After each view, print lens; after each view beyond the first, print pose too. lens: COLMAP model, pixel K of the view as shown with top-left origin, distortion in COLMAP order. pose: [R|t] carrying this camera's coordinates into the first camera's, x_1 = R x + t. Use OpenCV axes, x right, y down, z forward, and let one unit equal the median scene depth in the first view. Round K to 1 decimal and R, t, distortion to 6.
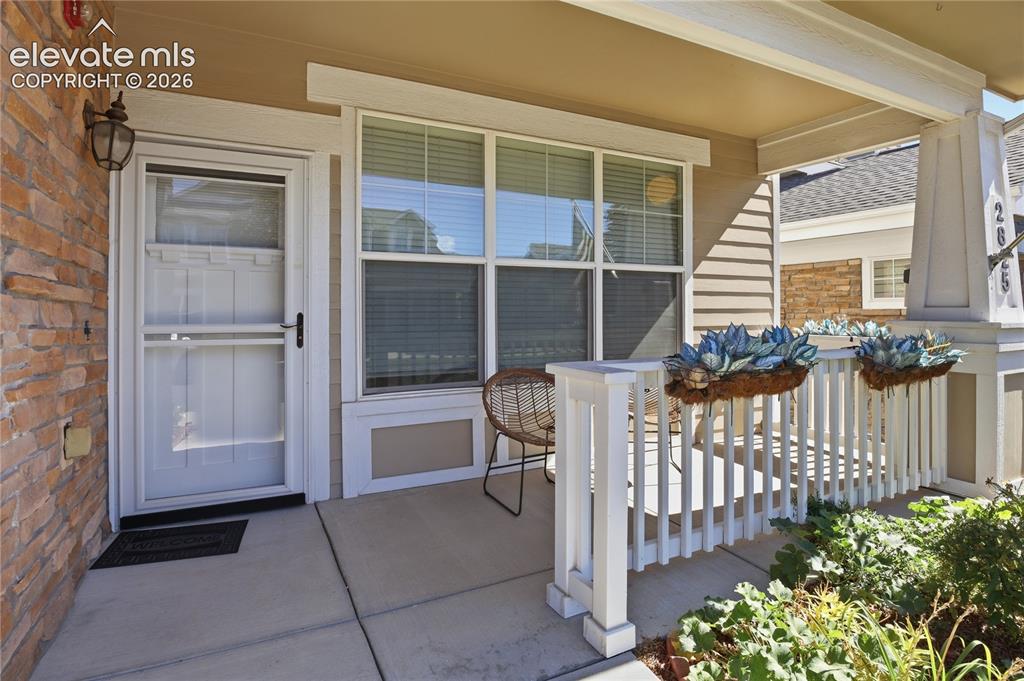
lens RADIAL K [[529.3, 0, 513.1], [0, 529.3, 307.8], [0, 0, 1]] dist [-0.002436, -0.000569]
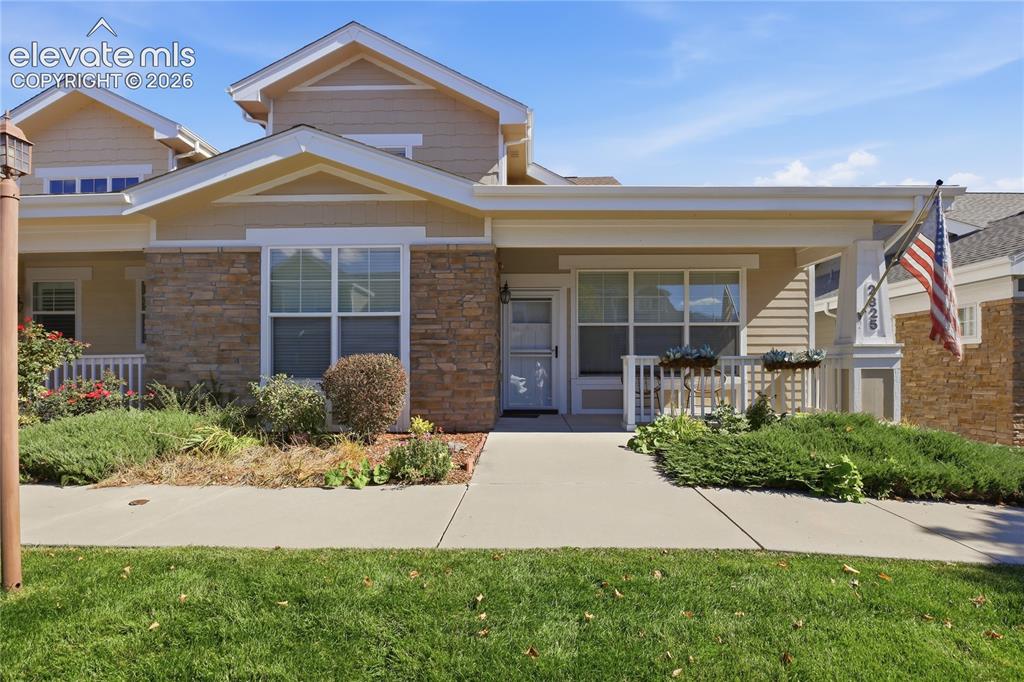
lens RADIAL K [[517.7, 0, 515.6], [0, 517.7, 350.0], [0, 0, 1]] dist [-0.024791, -0.001375]
pose [[0.876718, -0.014817, -0.480776, 0.678633], [0.002181, 0.999638, -0.026830, 0.098106], [0.480999, 0.022474, 0.876433, -1.410024]]
